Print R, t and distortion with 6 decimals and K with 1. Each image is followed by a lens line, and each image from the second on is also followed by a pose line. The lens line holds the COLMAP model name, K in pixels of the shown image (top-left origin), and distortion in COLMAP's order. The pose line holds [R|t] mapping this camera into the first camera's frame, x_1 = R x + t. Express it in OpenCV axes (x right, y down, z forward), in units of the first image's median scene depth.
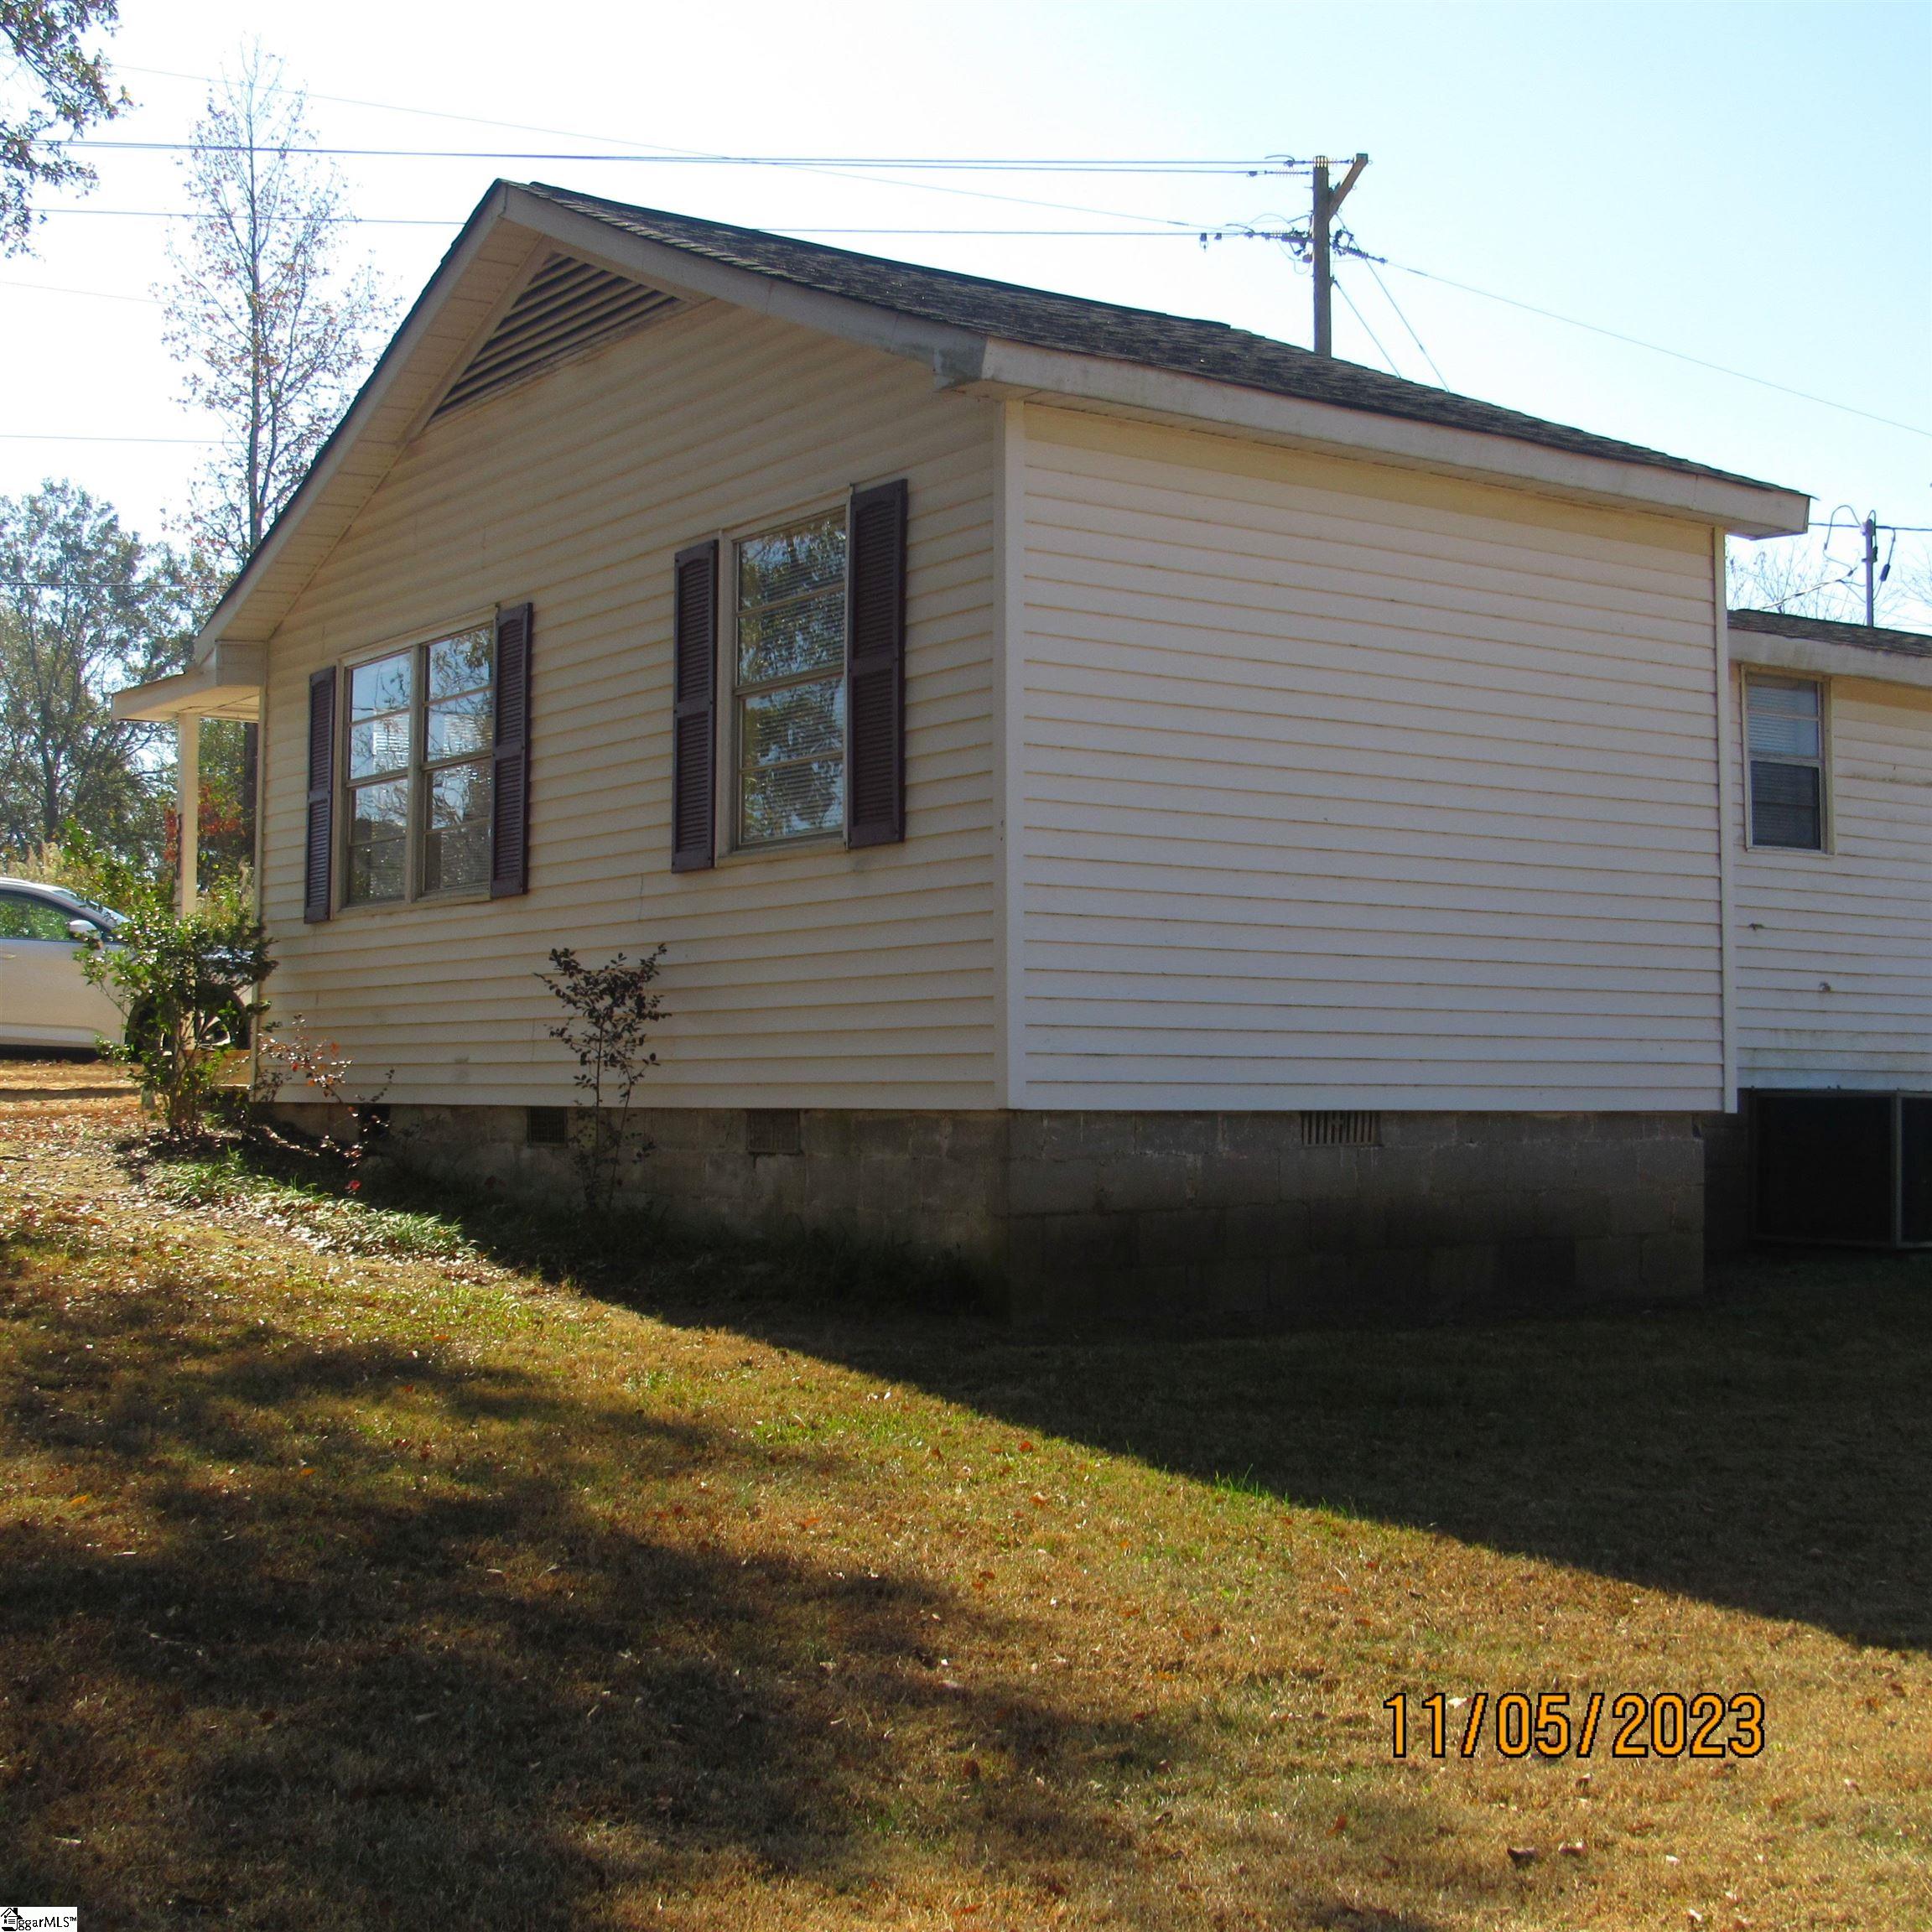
lens RADIAL K [[2818.9, 0, 966.0], [0, 2818.9, 966.0], [0, 0, 1]] dist [0.004848, 0.011051]
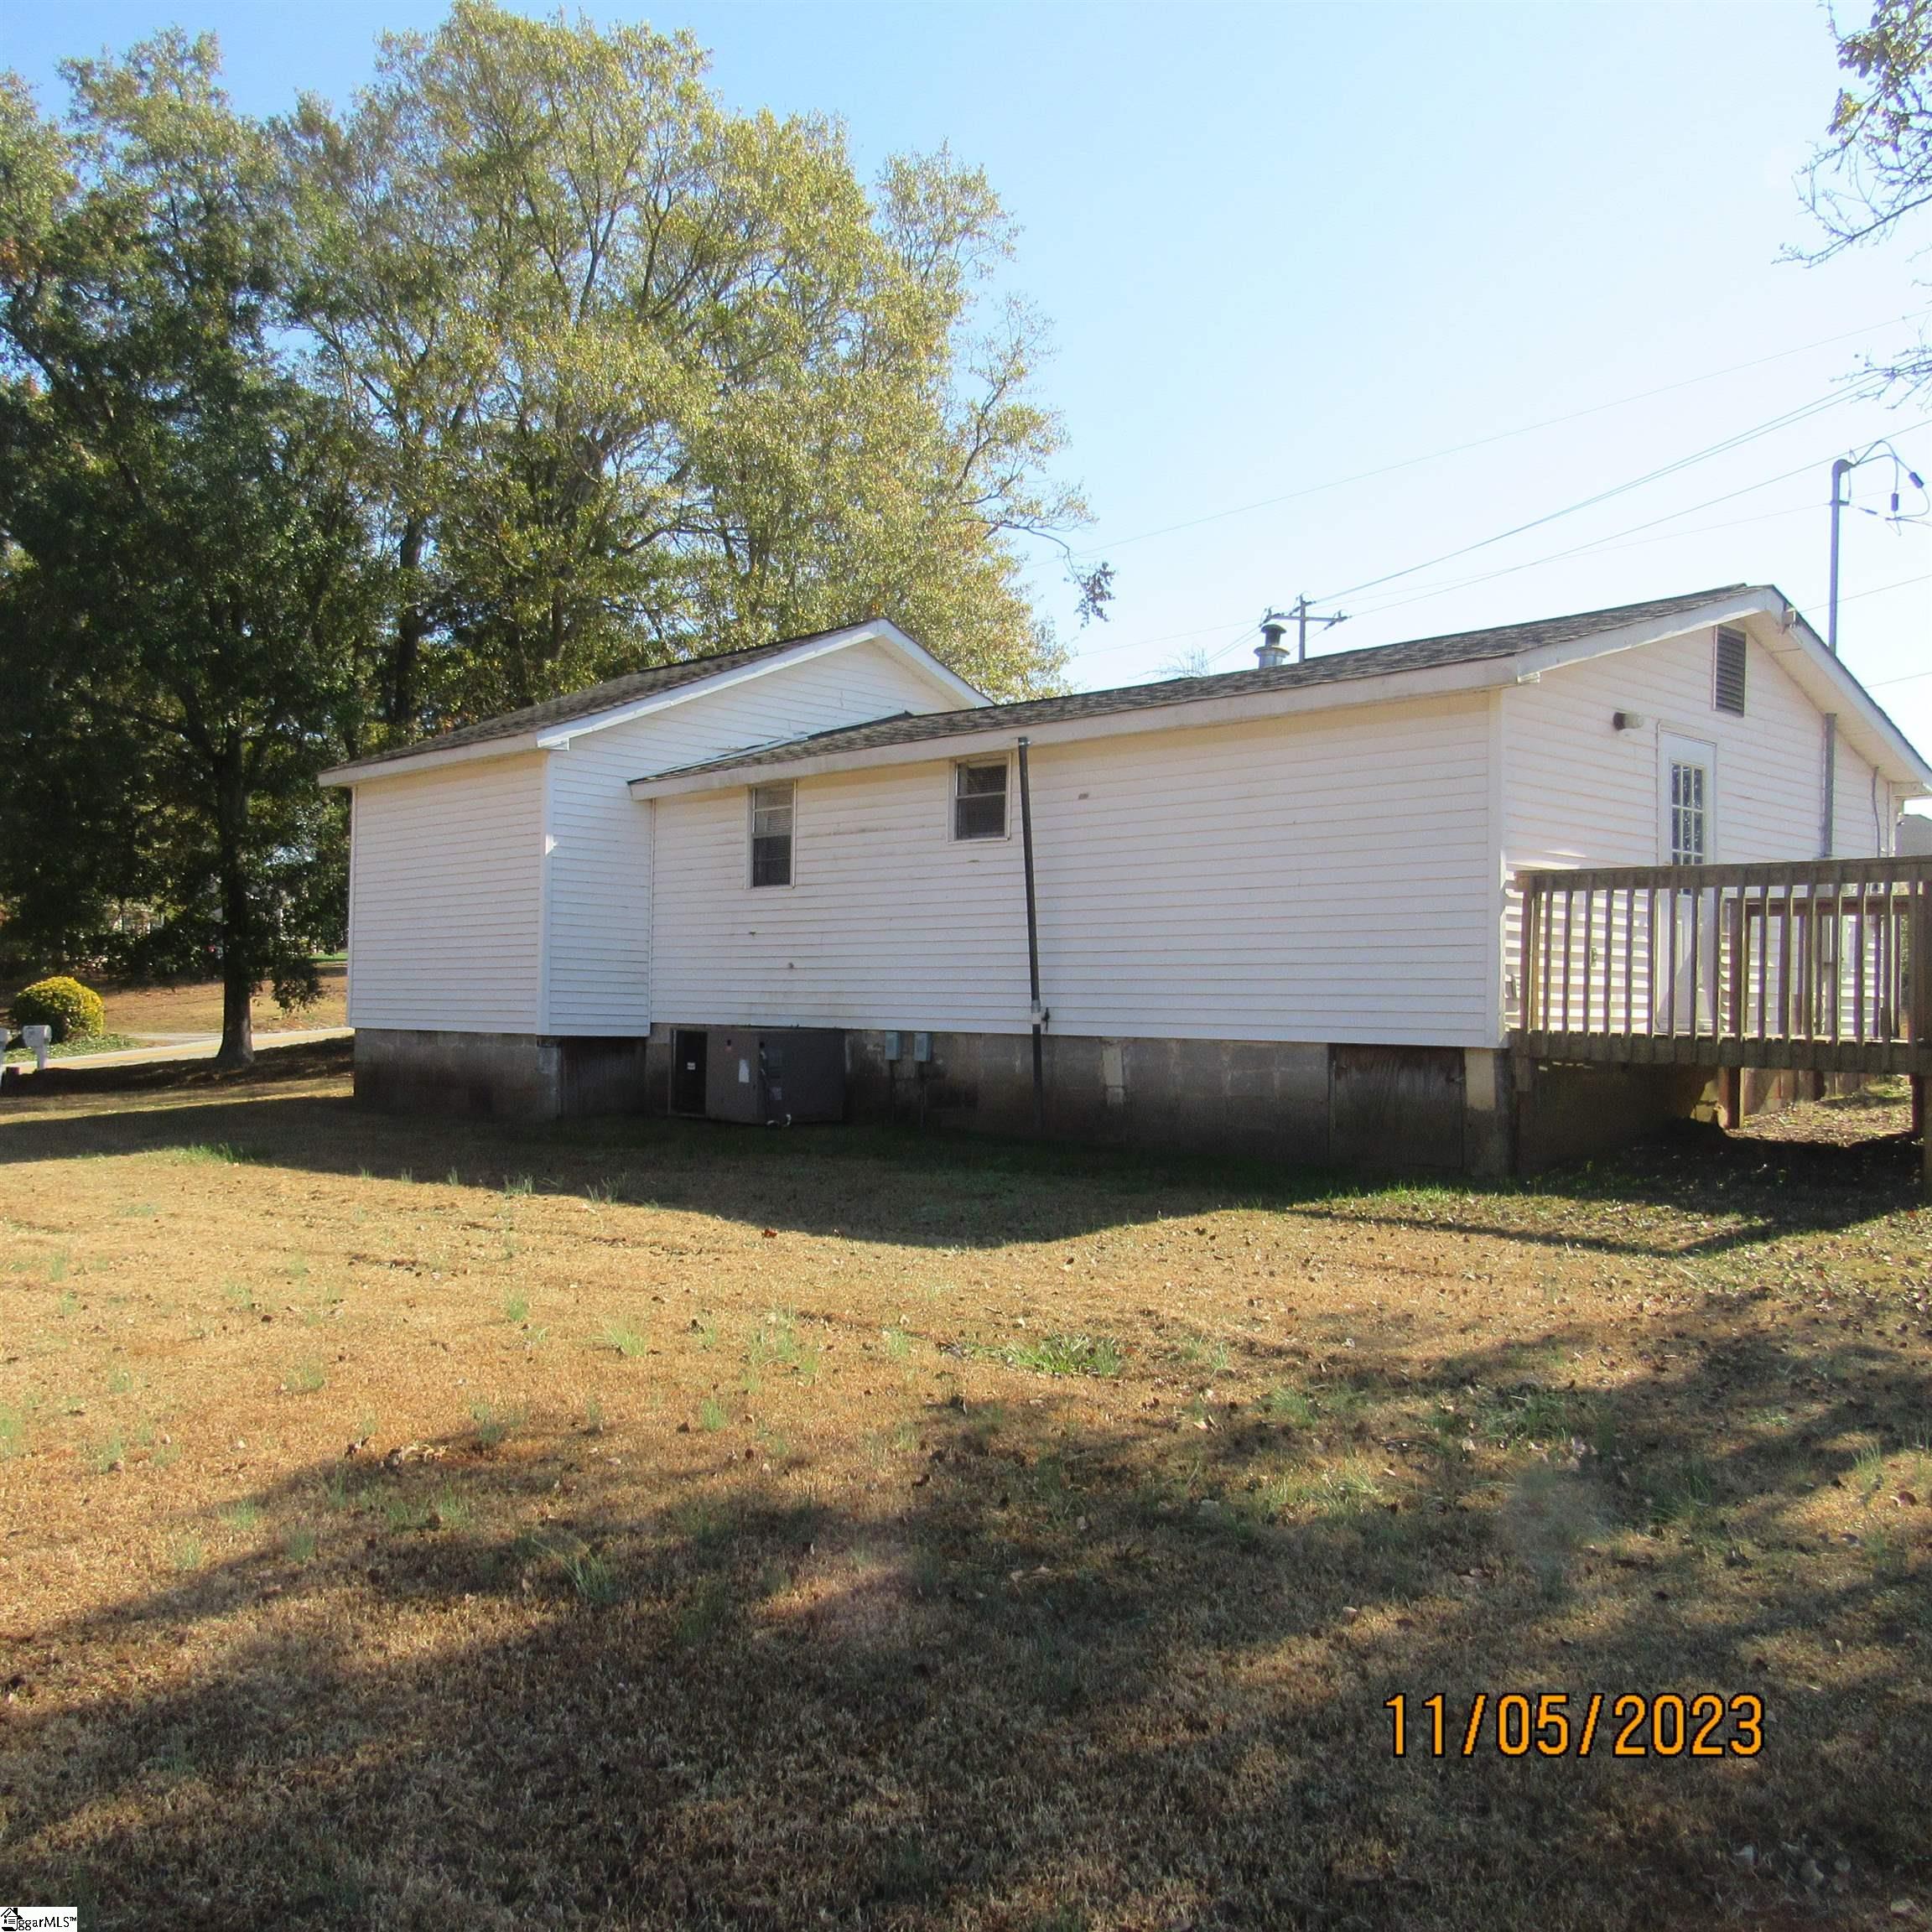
lens RADIAL K [[1879.8, 0, 966.7], [0, 1879.8, 996.4], [0, 0, 1]] dist [-0.025081, 0.021286]
pose [[0.137439, -0.022162, -0.990262, 1.436766], [0.023497, 0.999541, -0.019109, 0.049930], [0.990232, -0.020642, 0.137897, 0.958597]]
